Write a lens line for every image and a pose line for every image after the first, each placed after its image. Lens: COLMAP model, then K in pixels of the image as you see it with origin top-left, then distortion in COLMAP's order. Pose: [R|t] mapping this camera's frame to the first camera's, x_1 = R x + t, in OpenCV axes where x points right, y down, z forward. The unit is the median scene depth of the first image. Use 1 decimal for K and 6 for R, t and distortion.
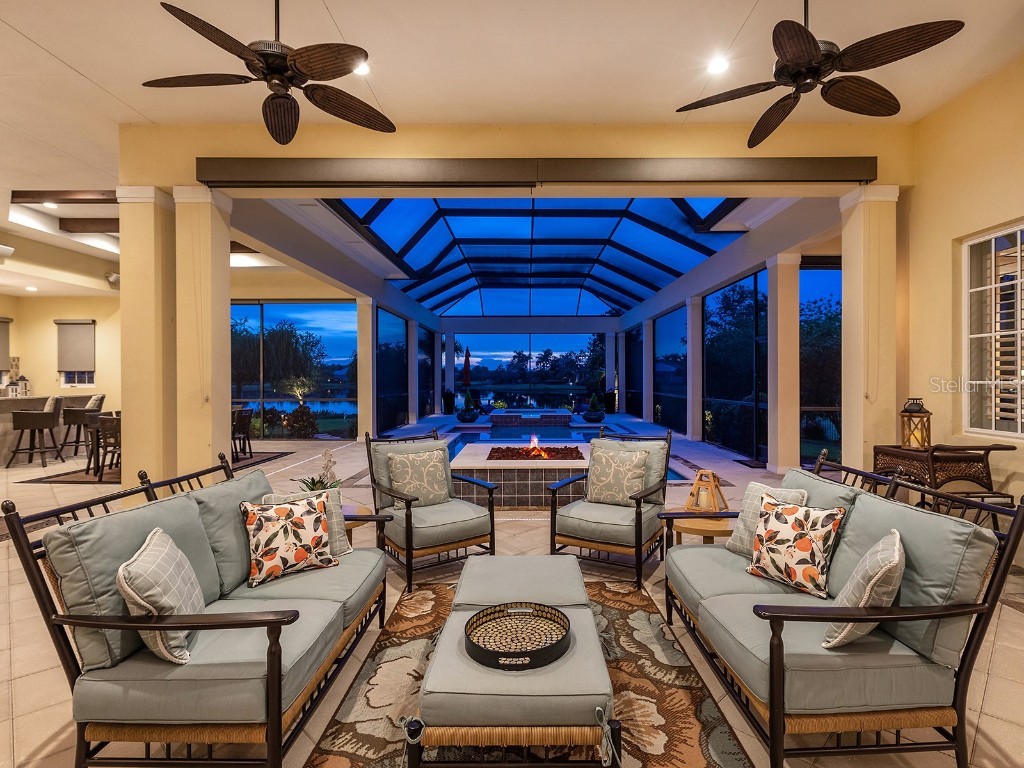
lens RADIAL K [[513.9, 0, 520.3], [0, 513.9, 382.3], [0, 0, 1]] dist [0.006937, -0.000143]
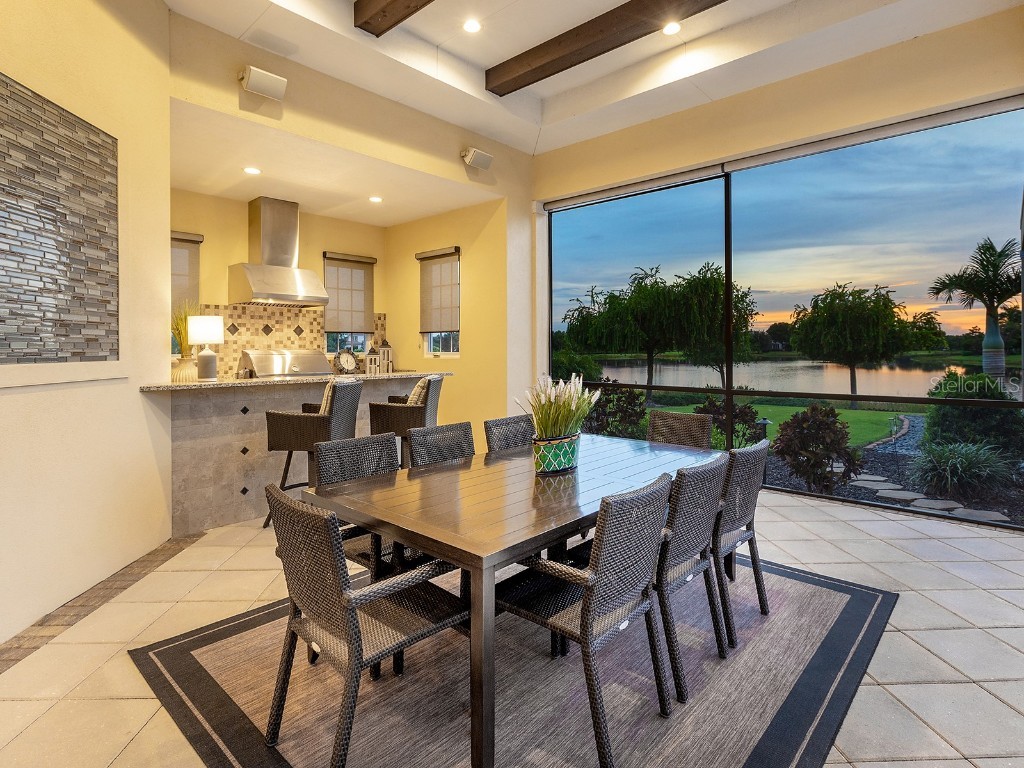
lens RADIAL K [[564.6, 0, 507.5], [0, 564.6, 364.1], [0, 0, 1]] dist [-0.000729, 0.000933]
pose [[0.747918, 0.018657, -0.663529, -0.320824], [-0.005309, 0.999741, 0.022125, 0.001849], [0.663770, -0.013025, 0.747823, 0.512546]]
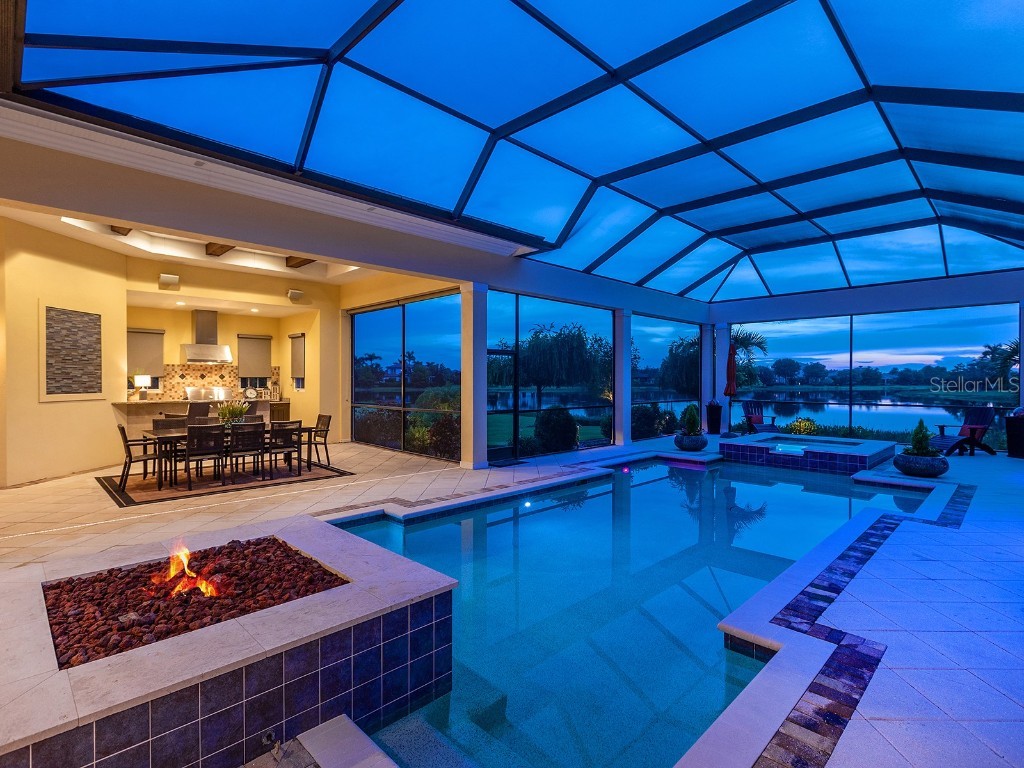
lens RADIAL K [[527.0, 0, 524.1], [0, 527.0, 399.1], [0, 0, 1]] dist [0.002986, -0.004793]
pose [[0.716941, 0.029692, -0.696501, 0.321724], [-0.011724, 0.999465, 0.030539, -0.014603], [0.697035, -0.013729, 0.716905, 0.475091]]
